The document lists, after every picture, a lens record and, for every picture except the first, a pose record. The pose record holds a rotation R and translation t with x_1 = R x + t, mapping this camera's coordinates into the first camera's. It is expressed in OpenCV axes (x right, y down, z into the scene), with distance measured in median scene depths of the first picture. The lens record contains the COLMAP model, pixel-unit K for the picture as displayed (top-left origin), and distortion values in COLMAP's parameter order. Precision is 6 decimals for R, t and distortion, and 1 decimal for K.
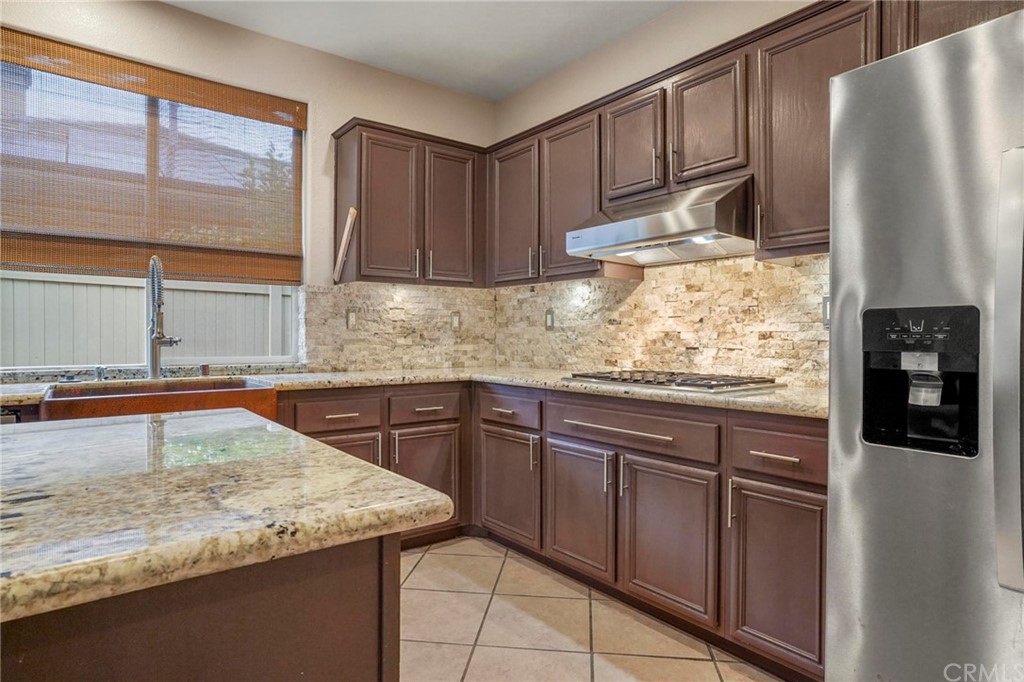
lens RADIAL K [[578.8, 0, 509.1], [0, 578.8, 338.1], [0, 0, 1]] dist [-0.026947, 0.000566]
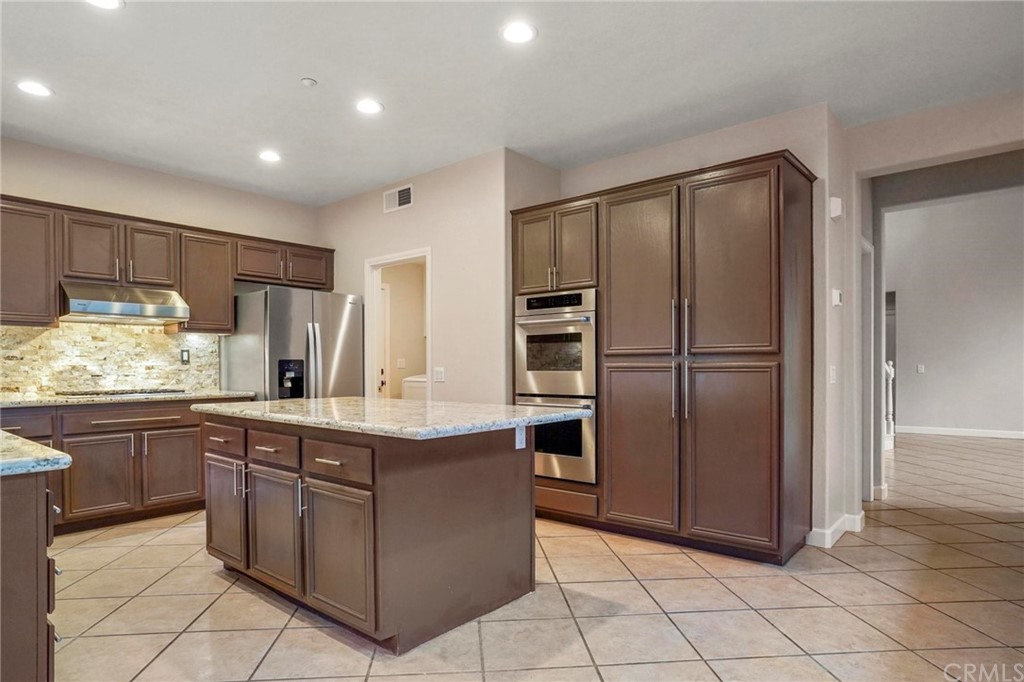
lens RADIAL K [[580.5, 0, 504.7], [0, 580.5, 368.1], [0, 0, 1]] dist [-0.014074, 0.002706]
pose [[-0.201254, -0.006909, 0.979515, -1.411123], [0.007222, 0.999937, 0.008537, -0.009090], [-0.979512, 0.008792, -0.201192, 0.189913]]
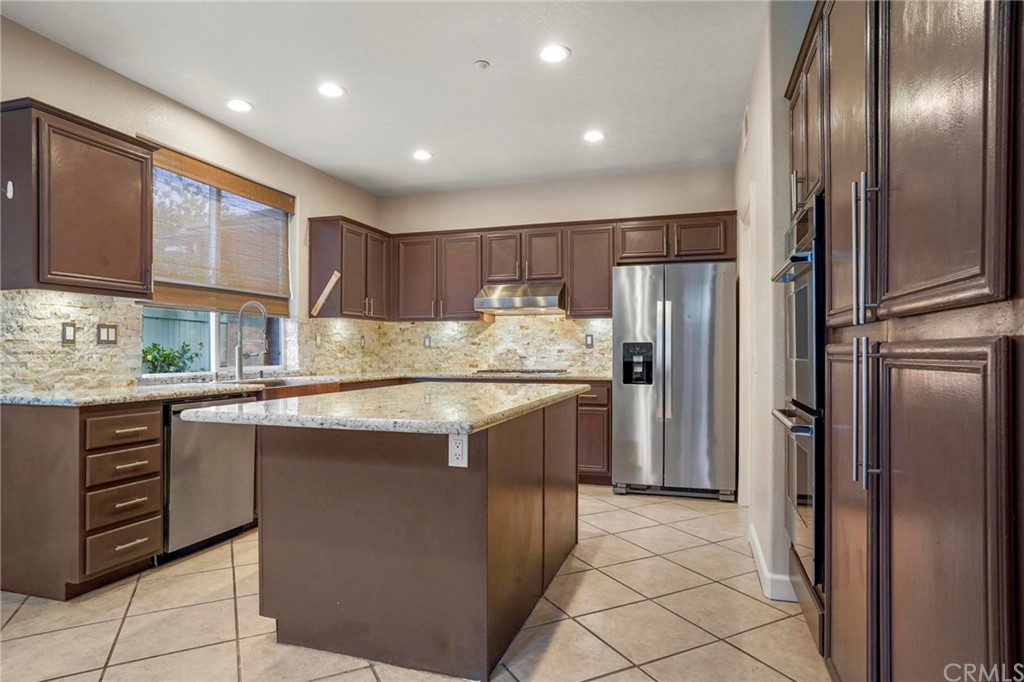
lens RADIAL K [[578.8, 0, 509.1], [0, 578.8, 338.1], [0, 0, 1]] dist [-0.026947, 0.000566]
pose [[0.828671, 0.010081, 0.559645, -0.808396], [0.005264, 0.999653, -0.025801, 0.002334], [-0.559711, 0.024326, 0.828331, -0.615746]]
